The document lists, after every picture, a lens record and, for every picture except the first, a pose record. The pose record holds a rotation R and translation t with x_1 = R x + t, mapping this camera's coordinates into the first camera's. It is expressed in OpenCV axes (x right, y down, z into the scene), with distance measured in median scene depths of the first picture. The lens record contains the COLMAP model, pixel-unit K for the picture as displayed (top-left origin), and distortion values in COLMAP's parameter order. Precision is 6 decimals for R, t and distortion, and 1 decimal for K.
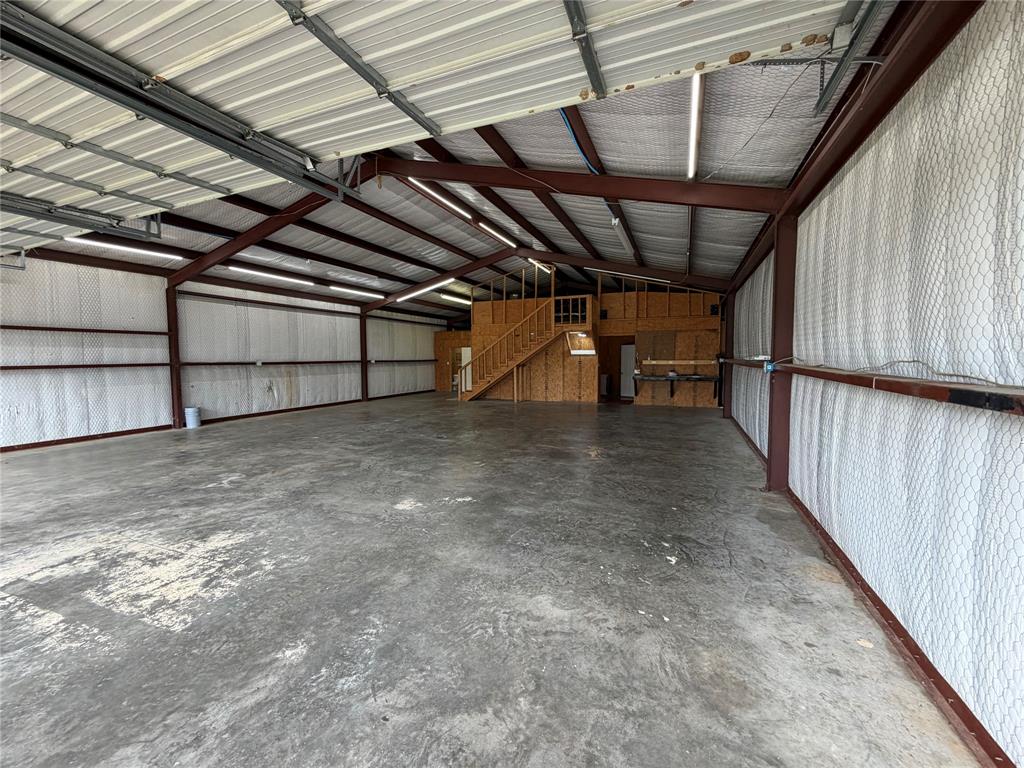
lens RADIAL K [[414.1, 0, 508.2], [0, 414.1, 386.3], [0, 0, 1]] dist [0.012704, 0.001384]
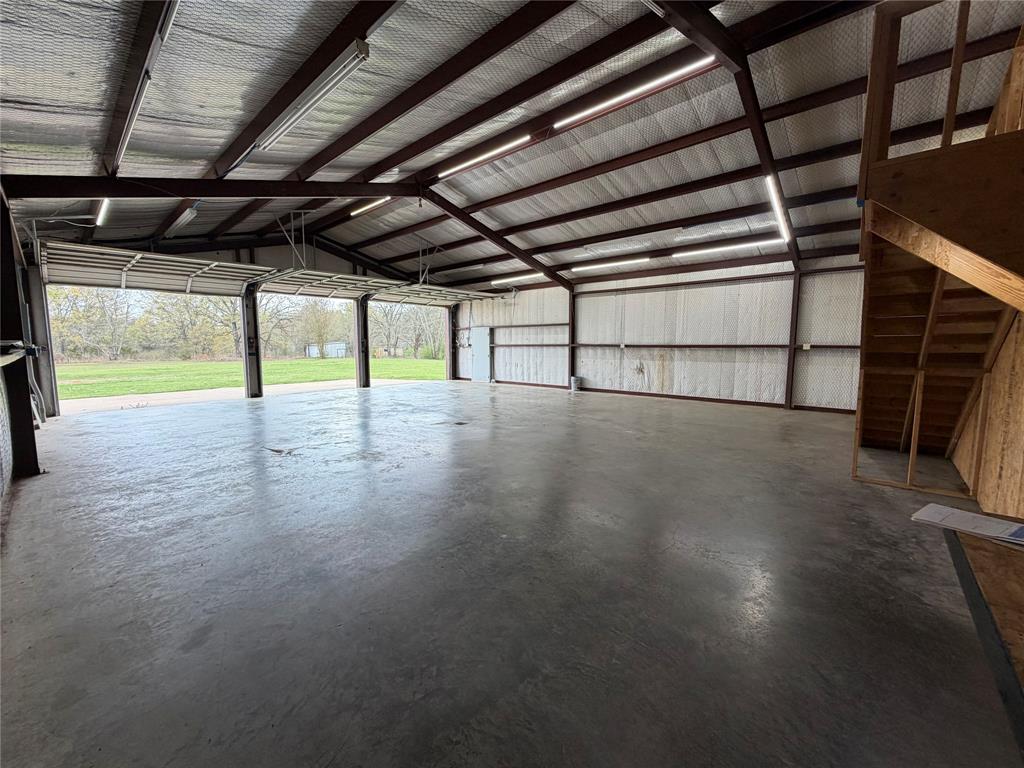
lens RADIAL K [[414.1, 0, 512.9], [0, 414.1, 383.1], [0, 0, 1]] dist [0.012704, 0.001384]
pose [[-0.323492, 0.096513, -0.941296, 0.494275], [-0.066284, 0.990030, 0.124289, -0.068619], [0.943906, 0.102600, -0.313870, 0.999281]]
